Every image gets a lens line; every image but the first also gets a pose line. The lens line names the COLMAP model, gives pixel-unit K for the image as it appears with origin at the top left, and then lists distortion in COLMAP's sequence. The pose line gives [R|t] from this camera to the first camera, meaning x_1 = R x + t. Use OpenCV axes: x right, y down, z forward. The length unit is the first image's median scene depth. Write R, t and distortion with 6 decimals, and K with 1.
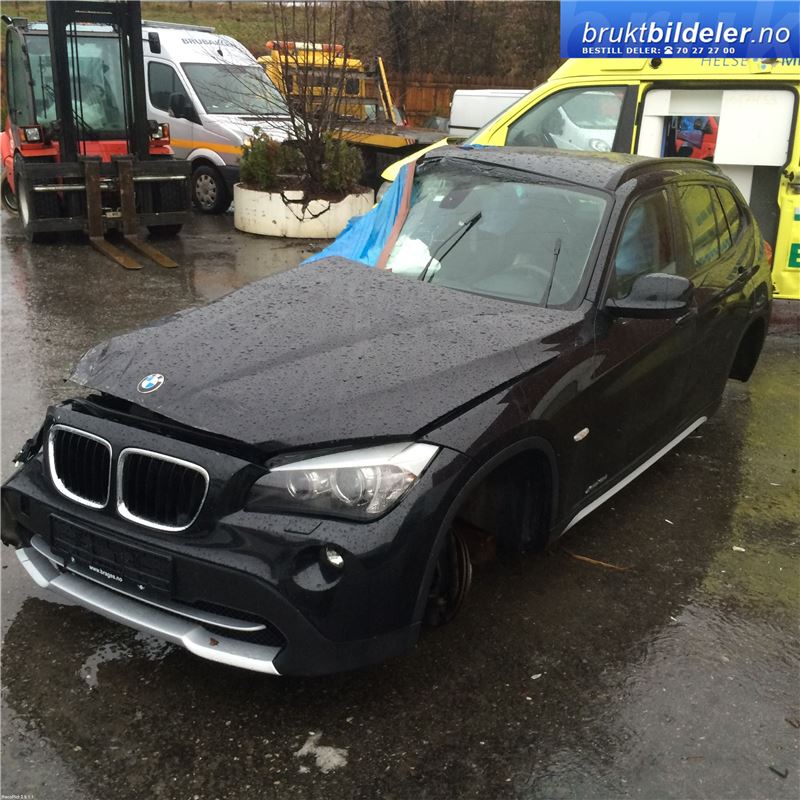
lens RADIAL K [[1009.8, 0, 400.0], [0, 1009.8, 400.0], [0, 0, 1]] dist [0.099983, -0.150155]
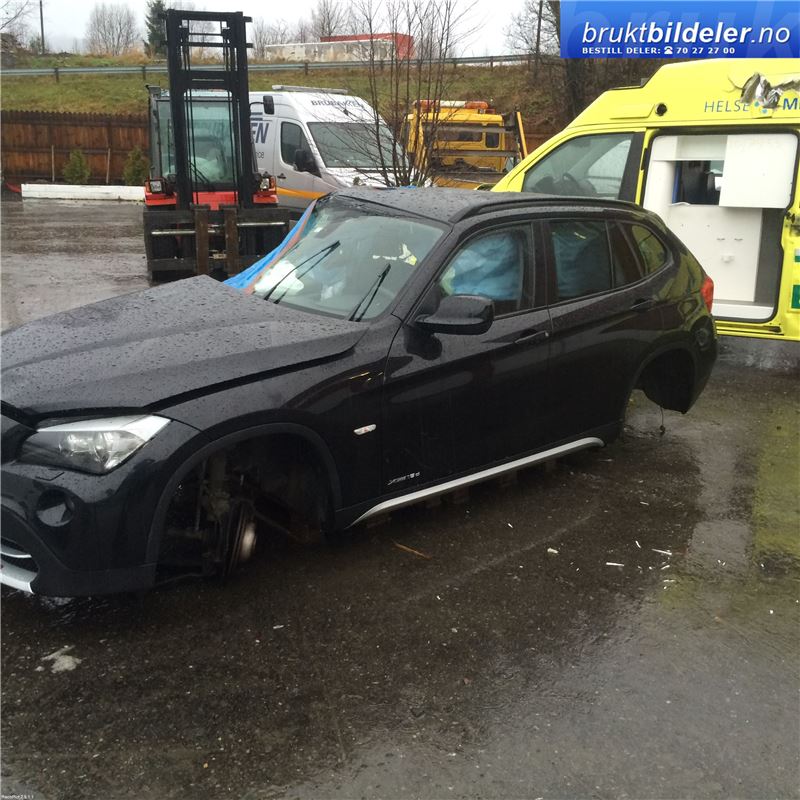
lens RADIAL K [[1025.6, 0, 400.0], [0, 1025.6, 400.0], [0, 0, 1]] dist [0.072898, -0.026756]
pose [[0.971603, 0.040578, -0.233111, 0.234429], [-0.053328, 0.997391, -0.048649, 0.026684], [0.230529, 0.059699, 0.971232, -0.059712]]
